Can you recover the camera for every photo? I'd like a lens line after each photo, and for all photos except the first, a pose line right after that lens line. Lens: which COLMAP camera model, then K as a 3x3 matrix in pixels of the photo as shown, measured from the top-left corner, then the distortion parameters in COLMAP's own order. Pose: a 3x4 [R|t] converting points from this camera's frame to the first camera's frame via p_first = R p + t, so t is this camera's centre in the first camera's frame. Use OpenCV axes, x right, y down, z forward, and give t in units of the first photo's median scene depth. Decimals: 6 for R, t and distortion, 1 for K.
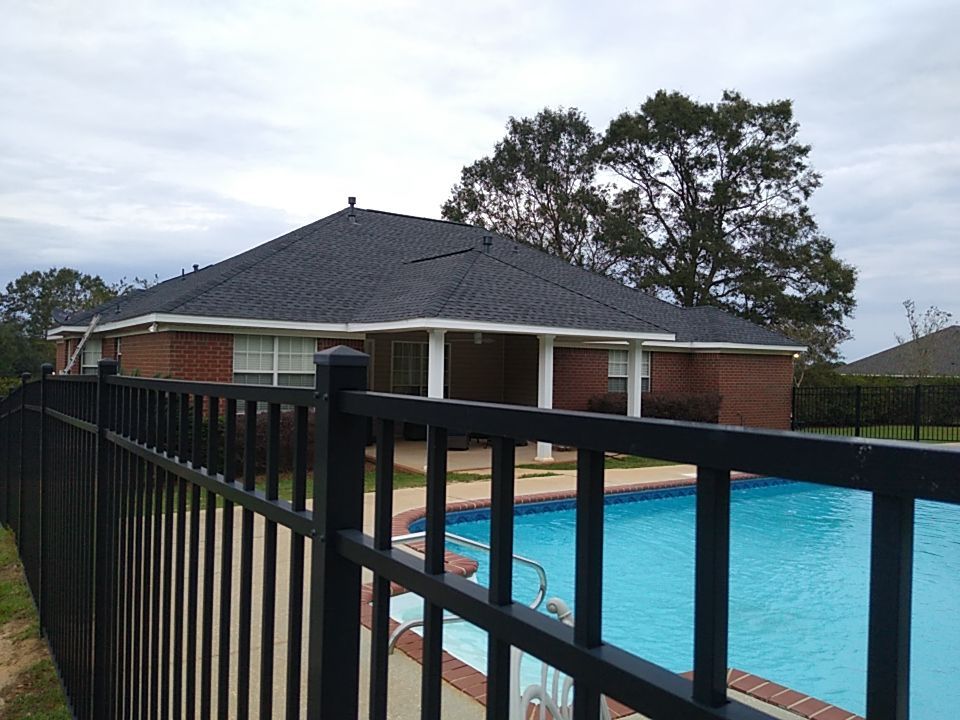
lens RADIAL K [[734.8, 0, 488.8], [0, 734.8, 366.9], [0, 0, 1]] dist [0.056293, -0.112053]
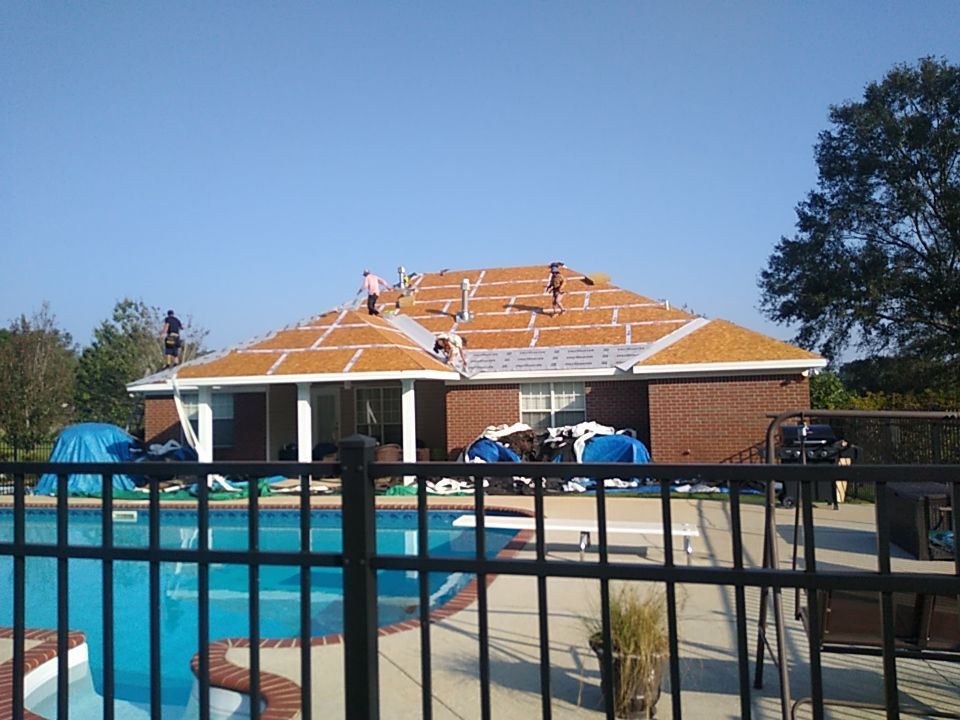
lens RADIAL K [[724.7, 0, 480.1], [0, 724.7, 376.8], [0, 0, 1]] dist [0.079120, 0.001023]
pose [[0.656292, -0.063197, -0.751855, 0.727386], [0.037095, 0.997984, -0.051505, 0.012405], [0.753594, 0.005912, 0.657313, 0.285017]]
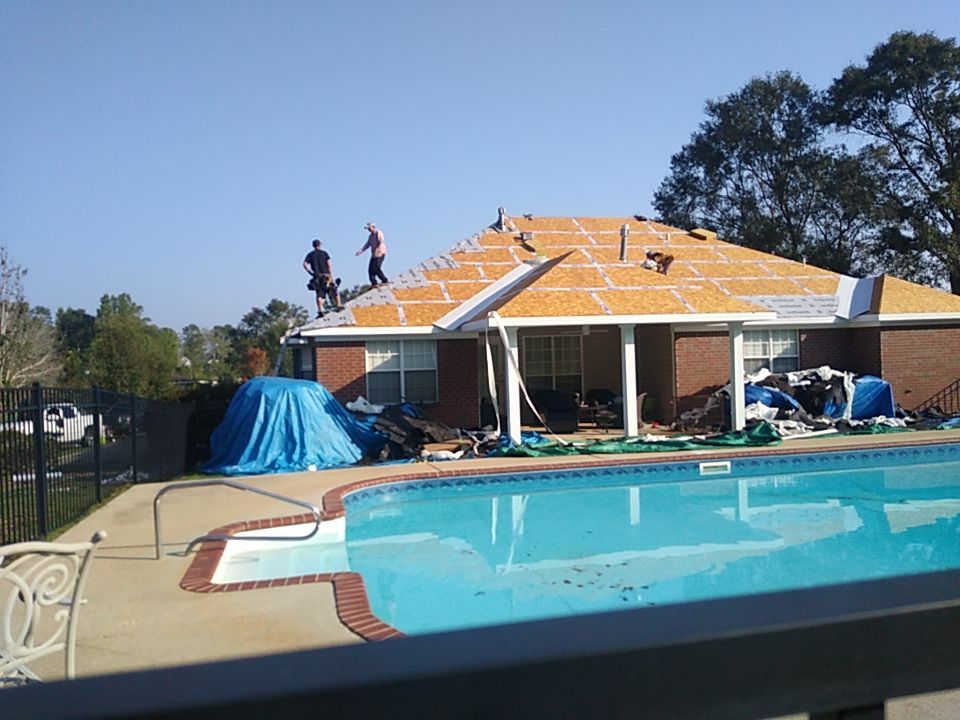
lens RADIAL K [[737.2, 0, 481.5], [0, 737.2, 363.2], [0, 0, 1]] dist [0.052811, -0.107491]
pose [[0.919935, -0.046015, -0.389361, 0.192487], [0.050023, 0.998748, 0.000156, 0.001673], [0.388867, -0.019621, 0.921085, -0.052276]]
